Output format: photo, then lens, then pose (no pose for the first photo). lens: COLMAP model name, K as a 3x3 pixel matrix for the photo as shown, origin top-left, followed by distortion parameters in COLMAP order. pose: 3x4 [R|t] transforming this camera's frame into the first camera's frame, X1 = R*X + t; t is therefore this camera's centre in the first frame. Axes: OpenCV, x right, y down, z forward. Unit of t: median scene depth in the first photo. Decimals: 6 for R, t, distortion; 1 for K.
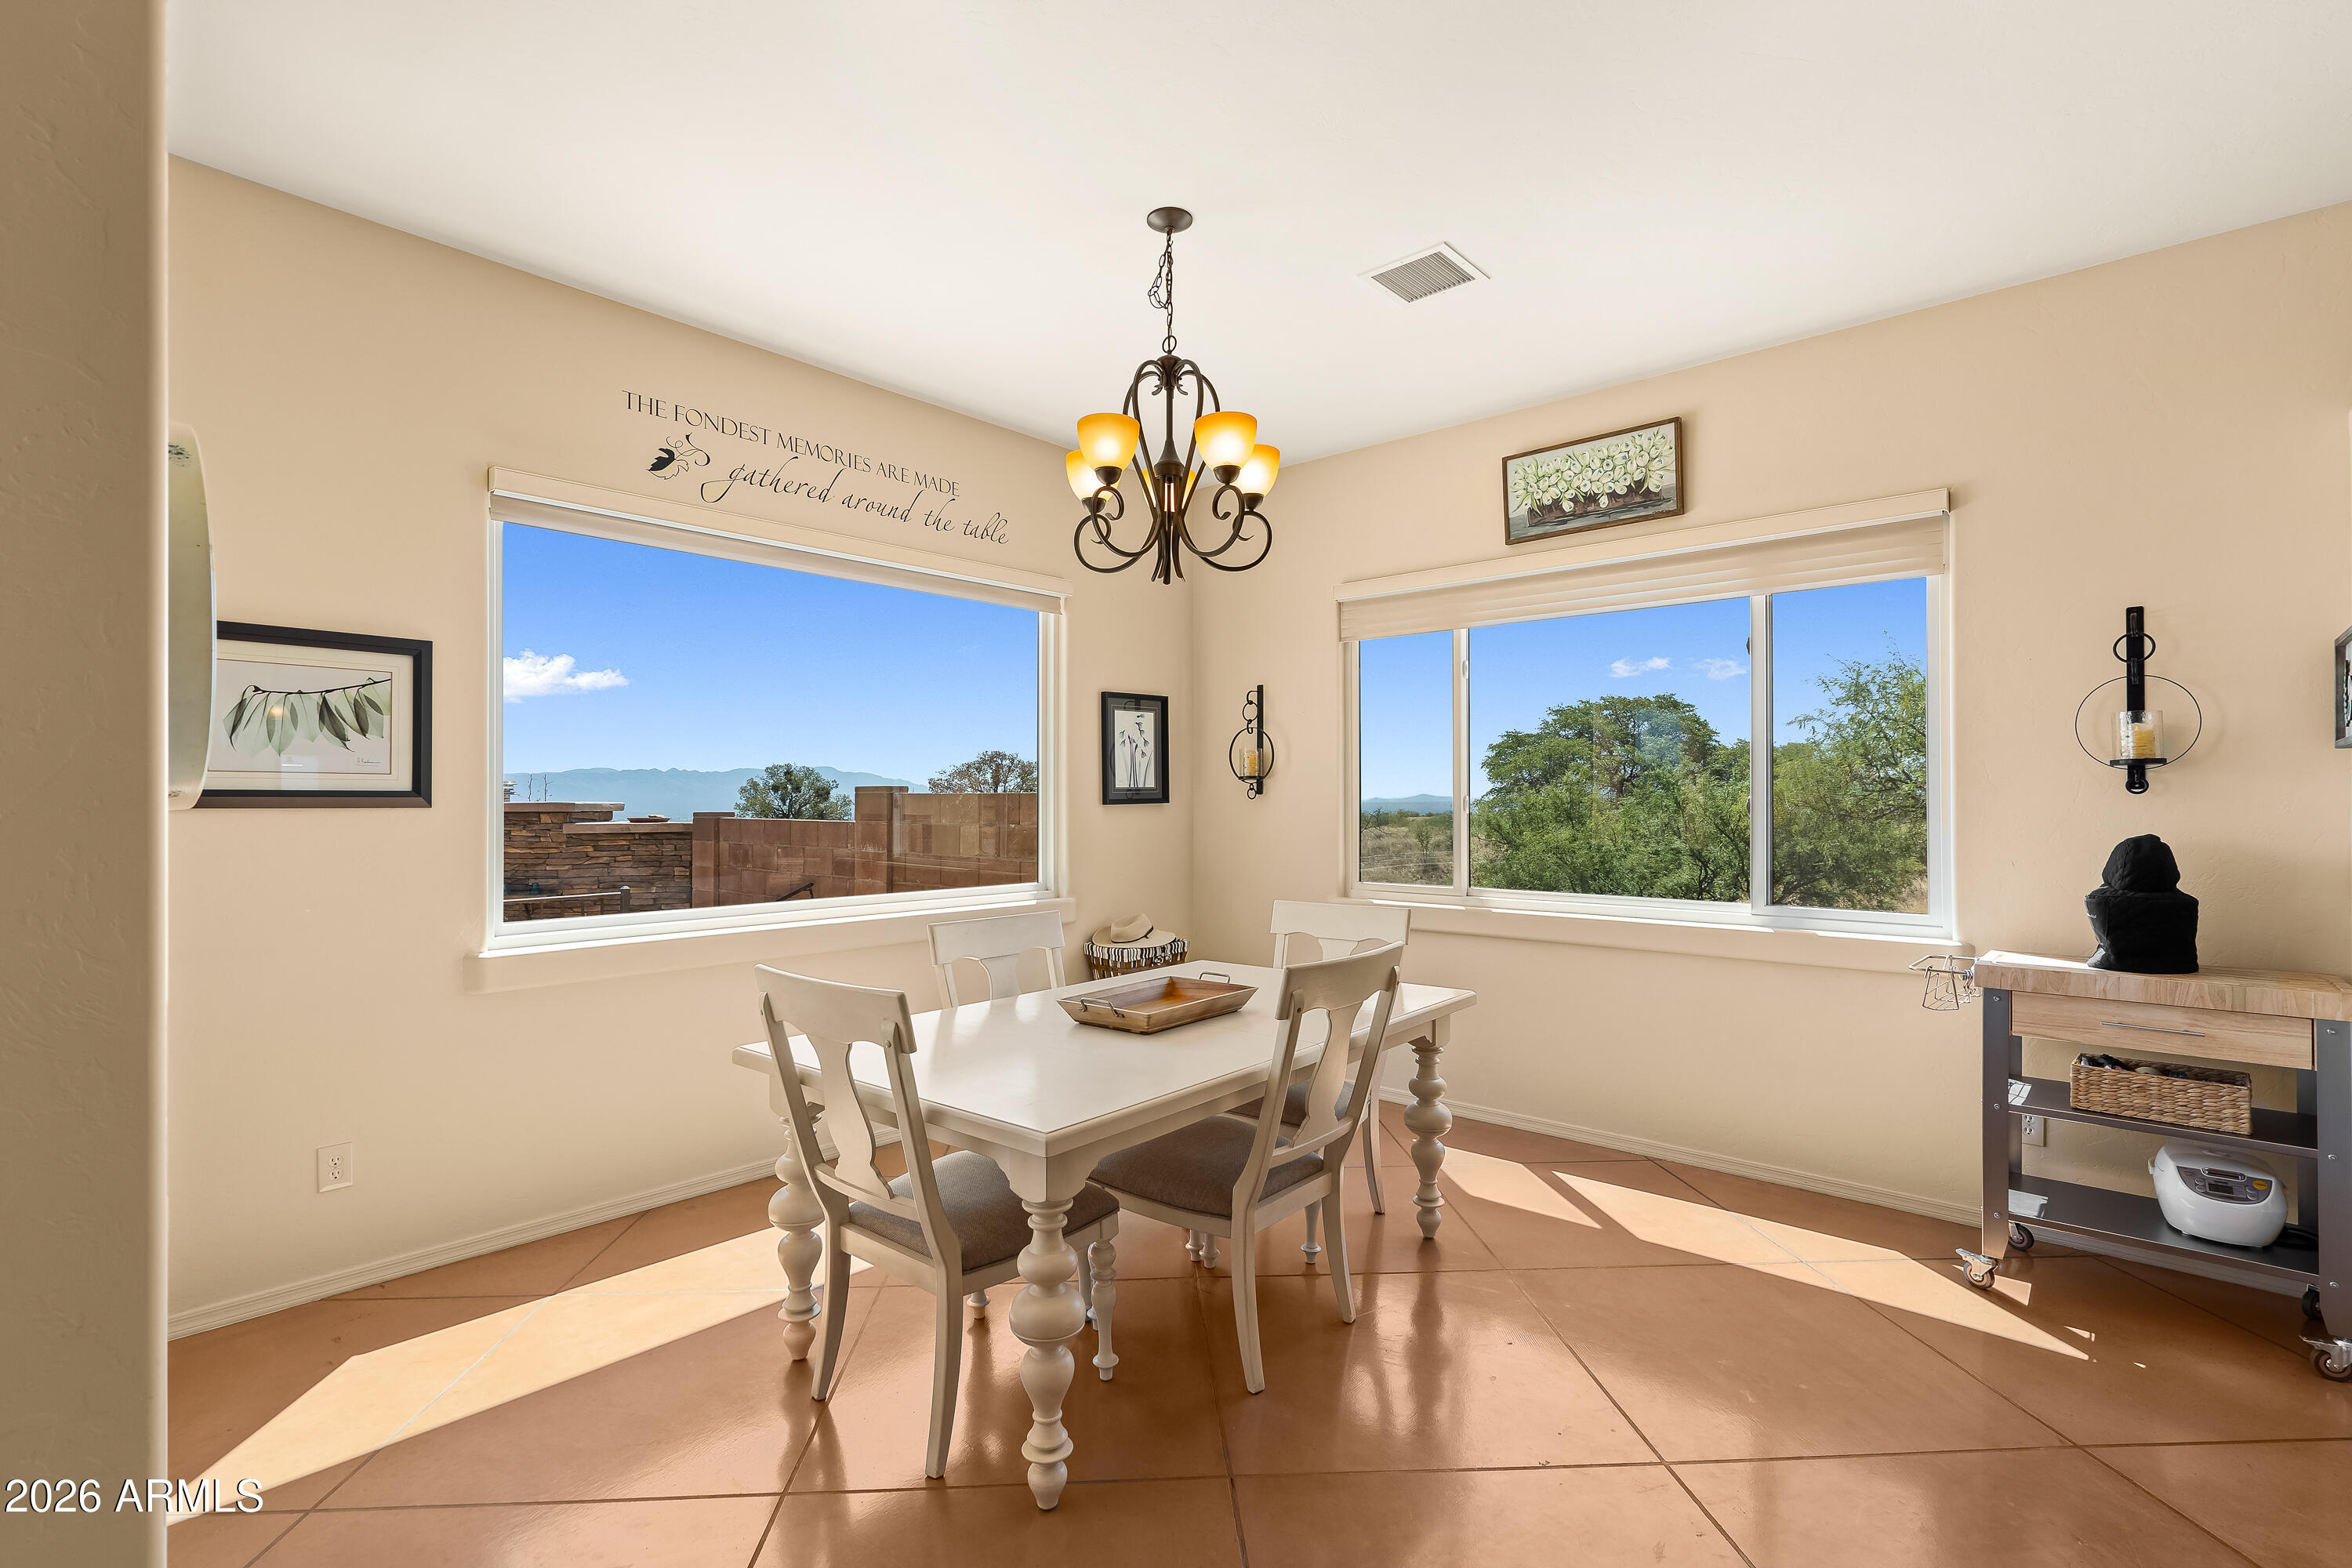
lens RADIAL K [[1073.5, 0, 1156.4], [0, 1073.5, 792.7], [0, 0, 1]] dist [-0.012597, 0.002780]
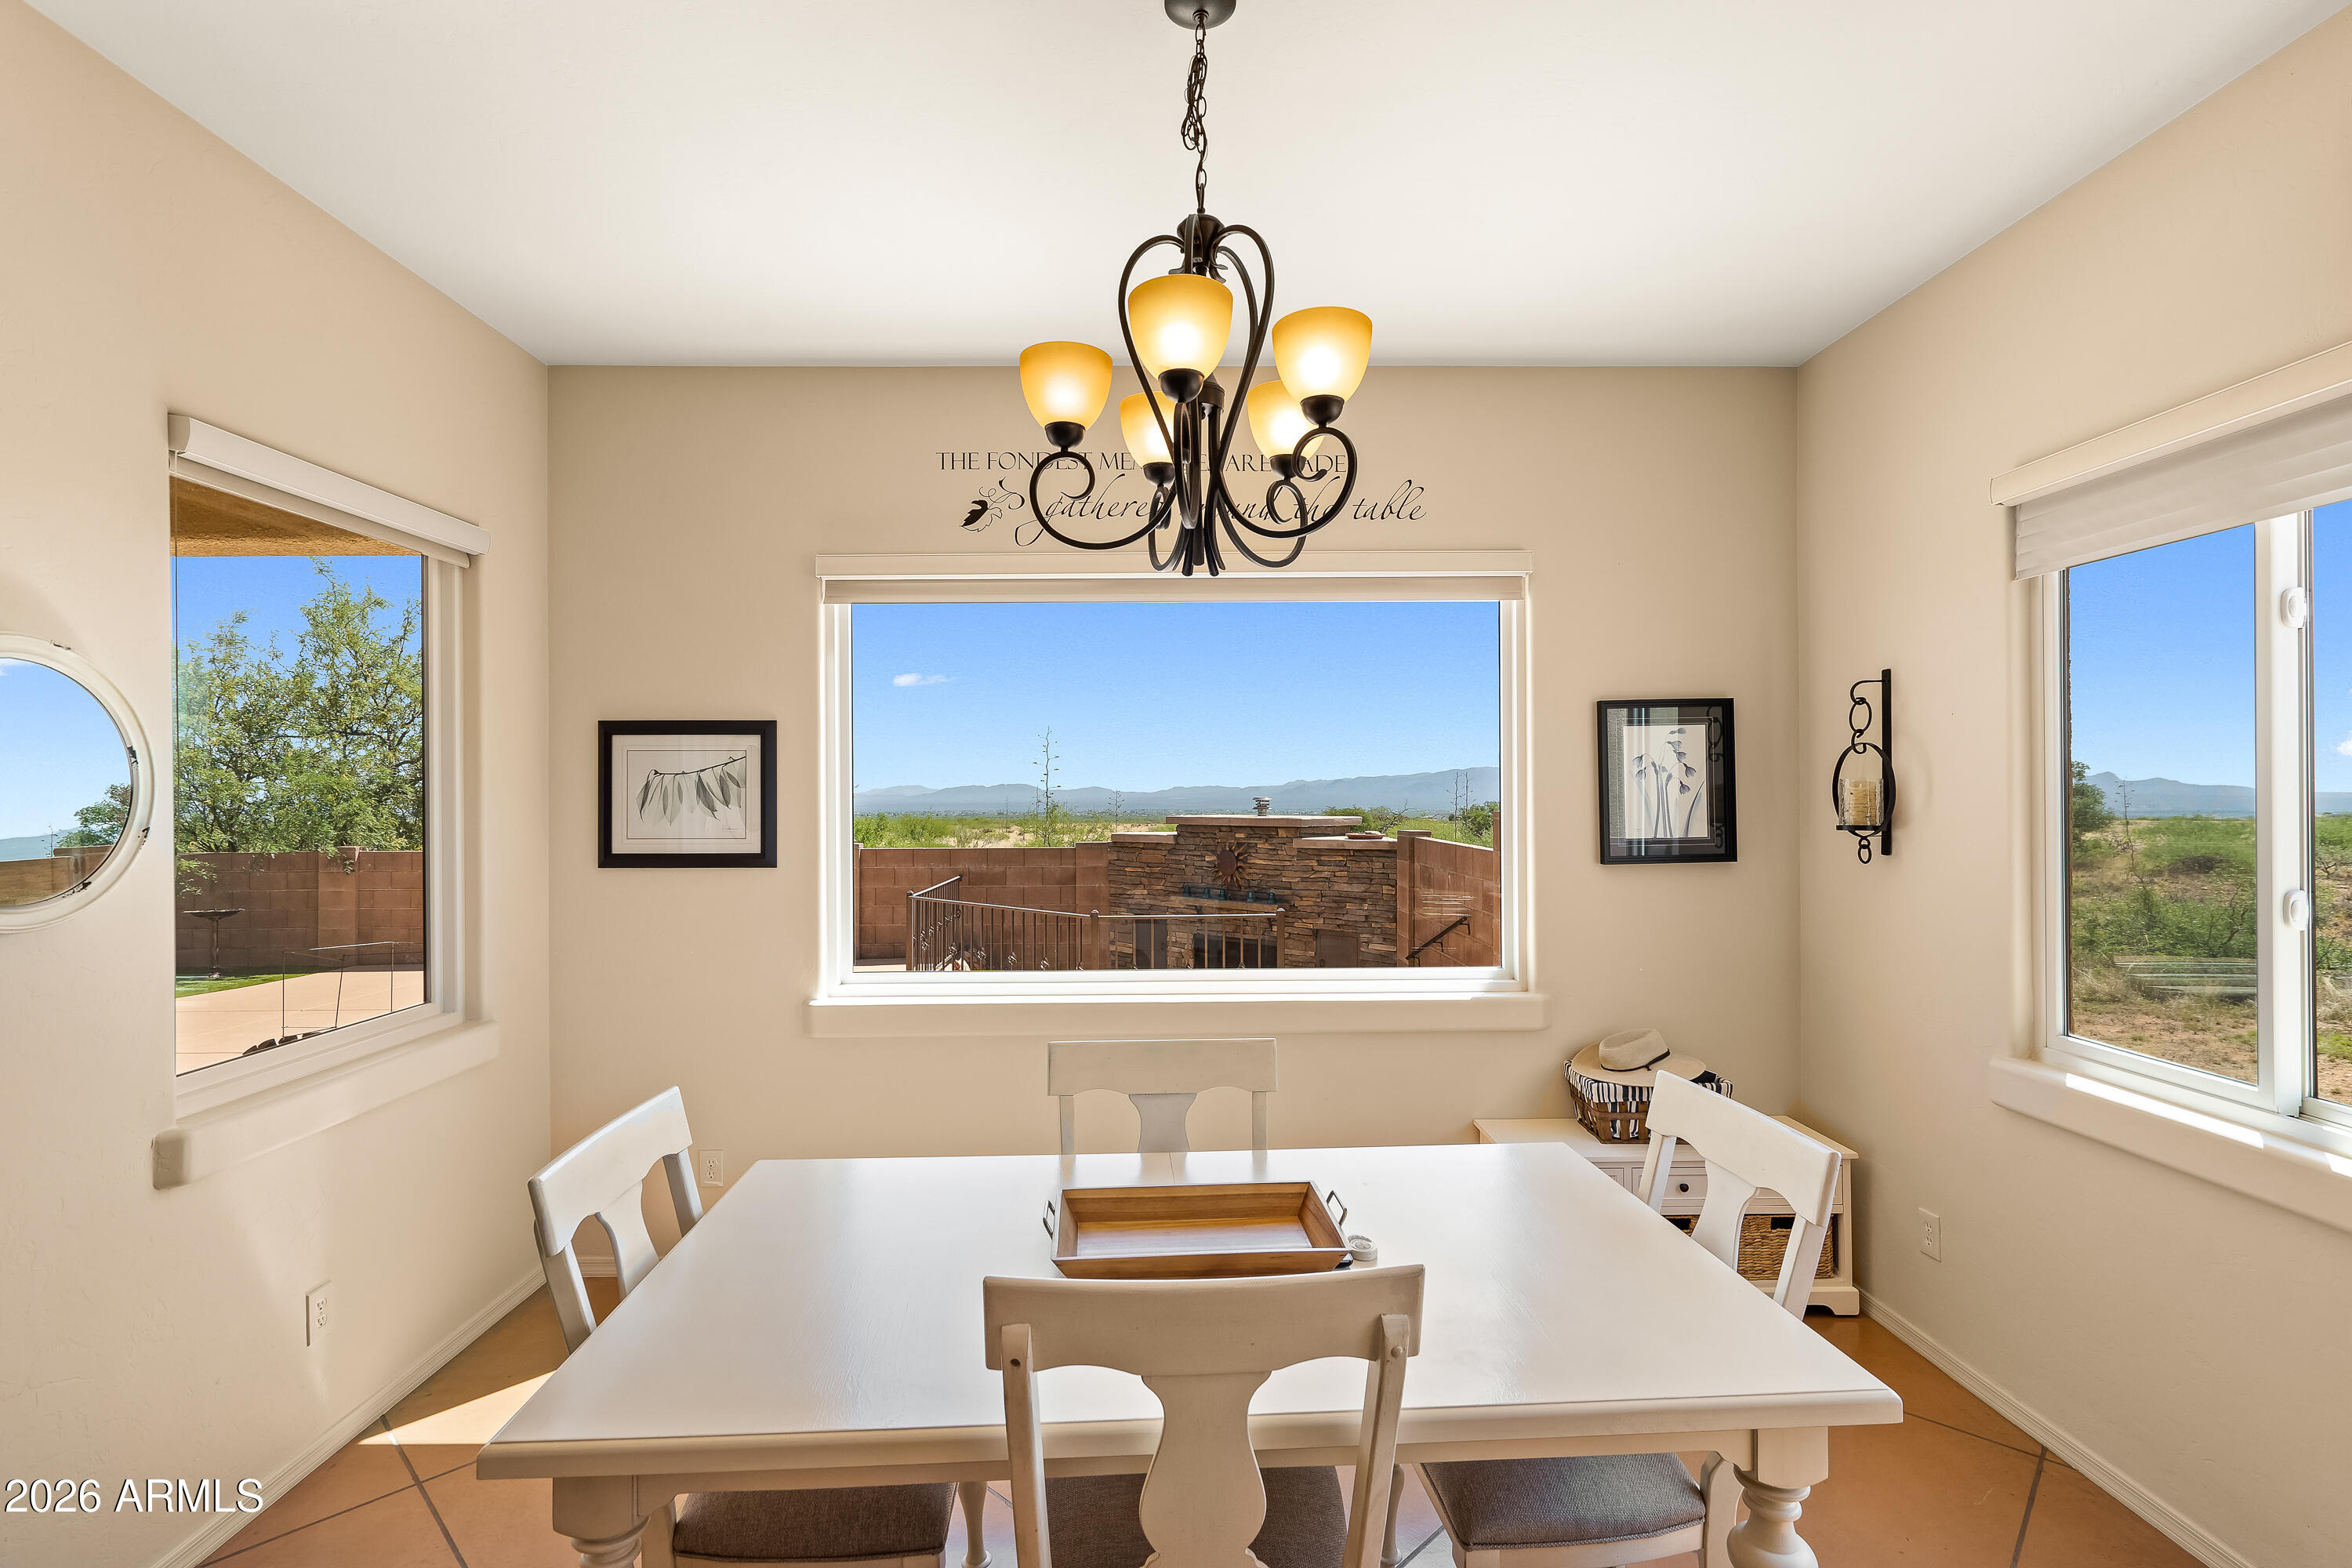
lens RADIAL K [[1073.5, 0, 1180.4], [0, 1073.5, 779.6], [0, 0, 1]] dist [-0.012597, 0.002780]
pose [[0.685961, -0.012674, -0.727528, 0.368988], [0.009908, 0.999918, -0.008077, -0.055563], [0.727571, -0.001668, 0.686030, 0.451947]]
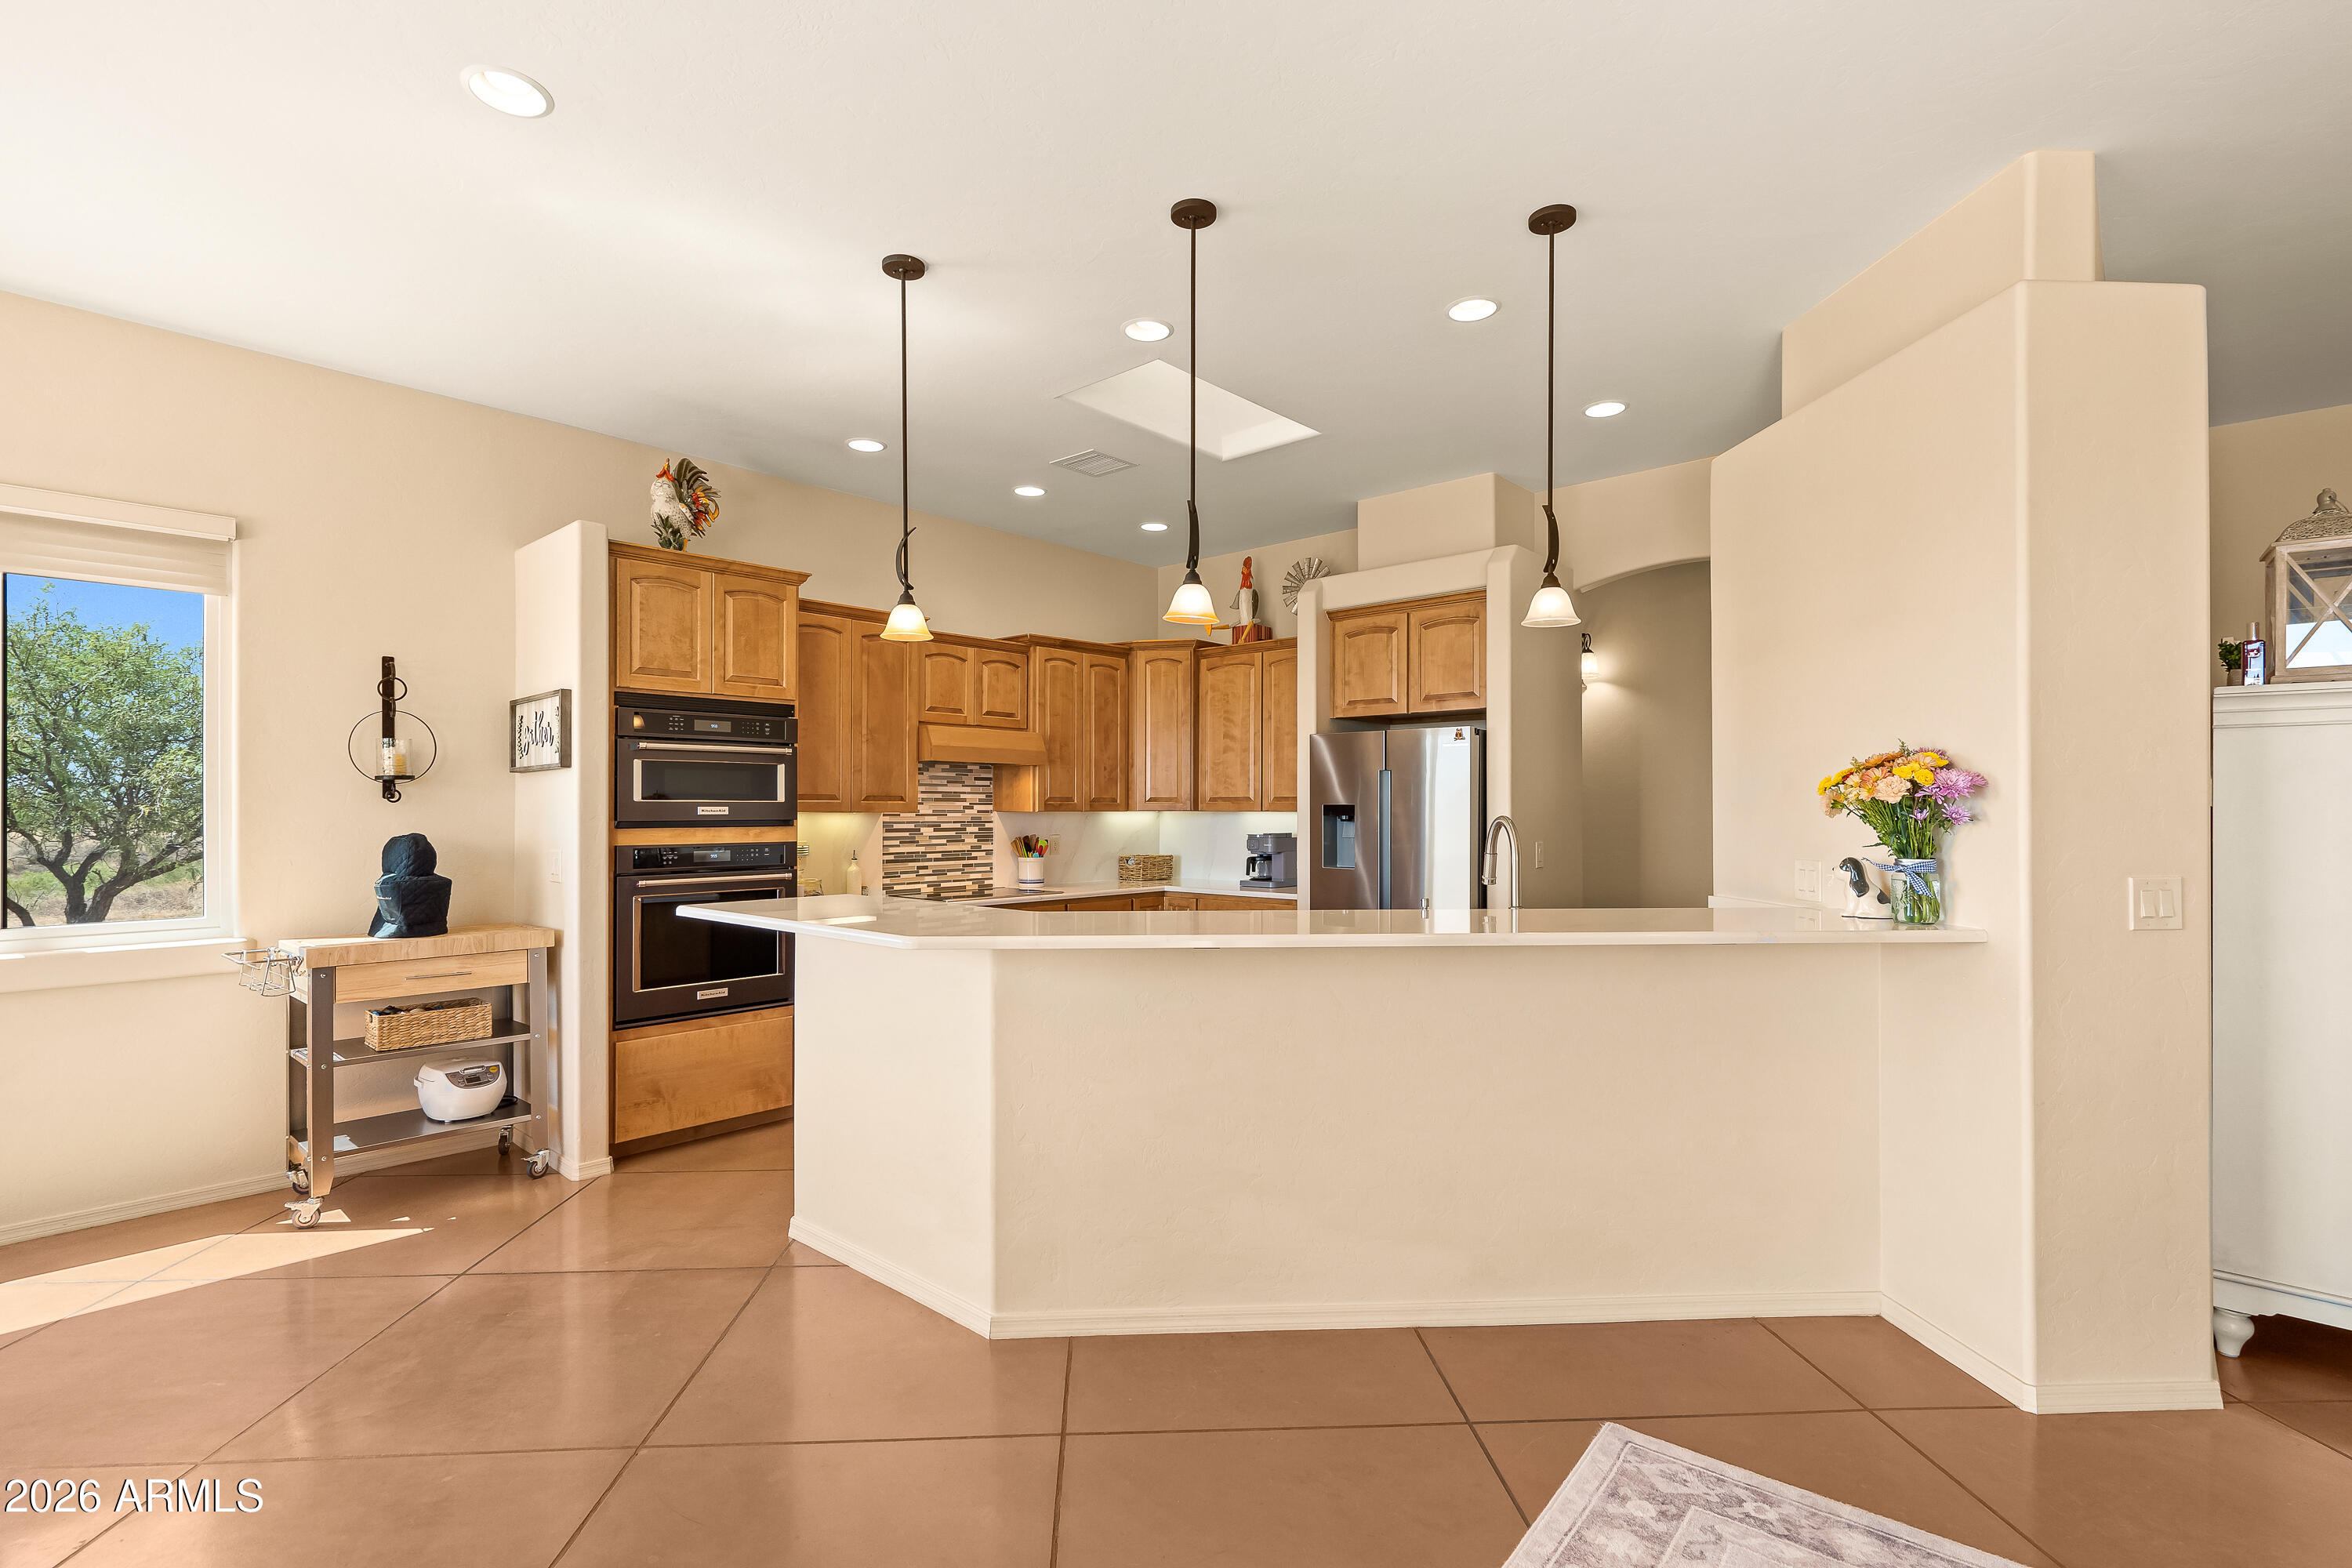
lens RADIAL K [[1073.5, 0, 1160.5], [0, 1073.5, 803.5], [0, 0, 1]] dist [-0.012597, 0.002780]
pose [[-0.000744, 0.002913, 0.999995, -0.312102], [-0.002559, 0.999992, -0.002915, 0.003052], [-0.999996, -0.002561, -0.000736, 0.059291]]
